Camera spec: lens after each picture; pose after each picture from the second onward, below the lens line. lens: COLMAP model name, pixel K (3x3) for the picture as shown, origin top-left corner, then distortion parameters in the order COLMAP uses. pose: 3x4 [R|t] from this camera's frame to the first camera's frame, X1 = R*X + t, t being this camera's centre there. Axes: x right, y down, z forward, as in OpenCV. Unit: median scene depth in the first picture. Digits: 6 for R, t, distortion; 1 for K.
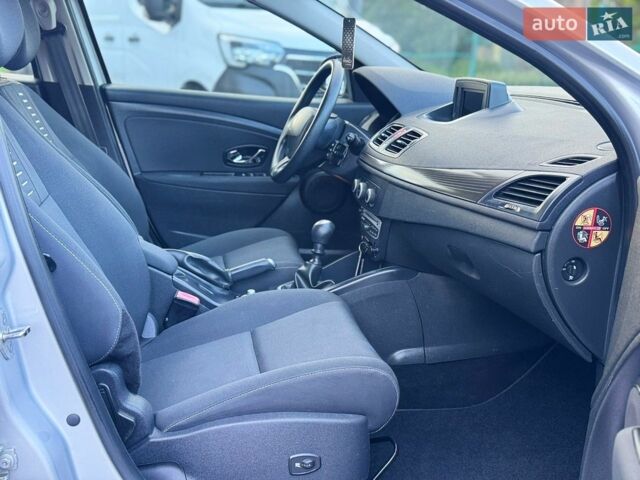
lens RADIAL K [[779.5, 0, 319.4], [0, 779.5, 241.3], [0, 0, 1]] dist [0.085990, 0.000000]
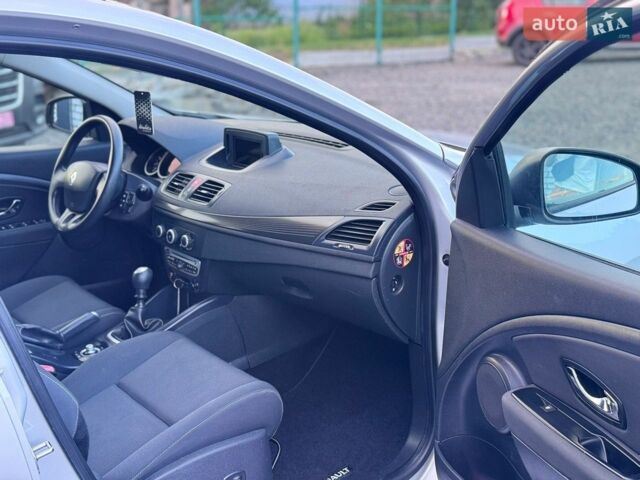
lens RADIAL K [[779.5, 0, 319.5], [0, 779.5, 239.1], [0, 0, 1]] dist [0.085990, 0.000000]
pose [[0.859412, -0.181475, 0.477994, -0.415360], [0.155599, 0.983377, 0.093589, -0.181277], [-0.487032, -0.006056, 0.873363, -0.142014]]
